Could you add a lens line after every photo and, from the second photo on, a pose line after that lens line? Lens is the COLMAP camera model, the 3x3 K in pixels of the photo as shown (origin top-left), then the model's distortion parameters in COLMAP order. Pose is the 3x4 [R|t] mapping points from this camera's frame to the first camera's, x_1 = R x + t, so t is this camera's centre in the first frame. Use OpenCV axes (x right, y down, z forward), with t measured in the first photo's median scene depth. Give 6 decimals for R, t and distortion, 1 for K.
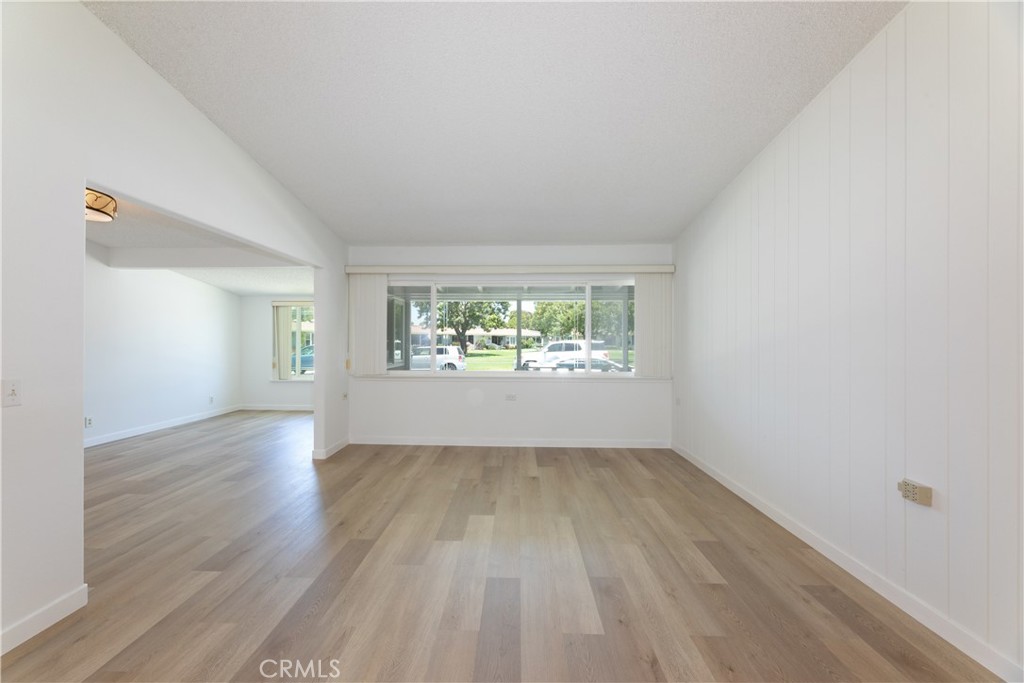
lens RADIAL K [[419.3, 0, 509.5], [0, 419.3, 343.1], [0, 0, 1]] dist [0.004258, 0.000474]
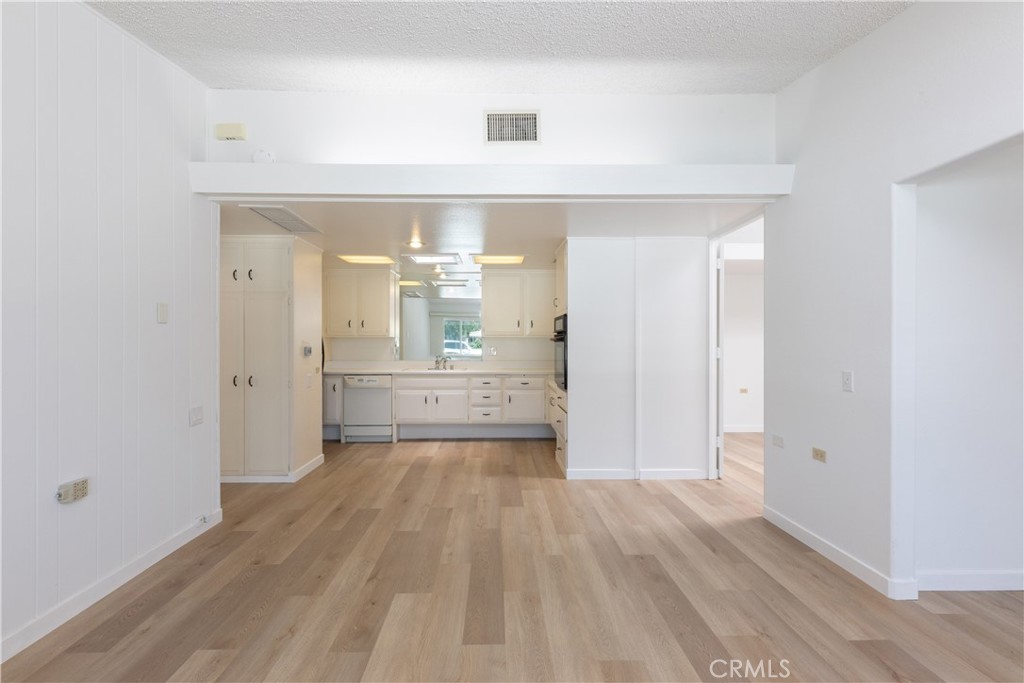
lens RADIAL K [[460.1, 0, 514.7], [0, 460.1, 342.3], [0, 0, 1]] dist [0.001614, 0.000192]
pose [[-0.997868, -0.001102, -0.065249, -0.017259], [-0.001192, 0.999998, 0.001351, -0.005394], [0.065247, 0.001426, -0.997868, 2.083317]]
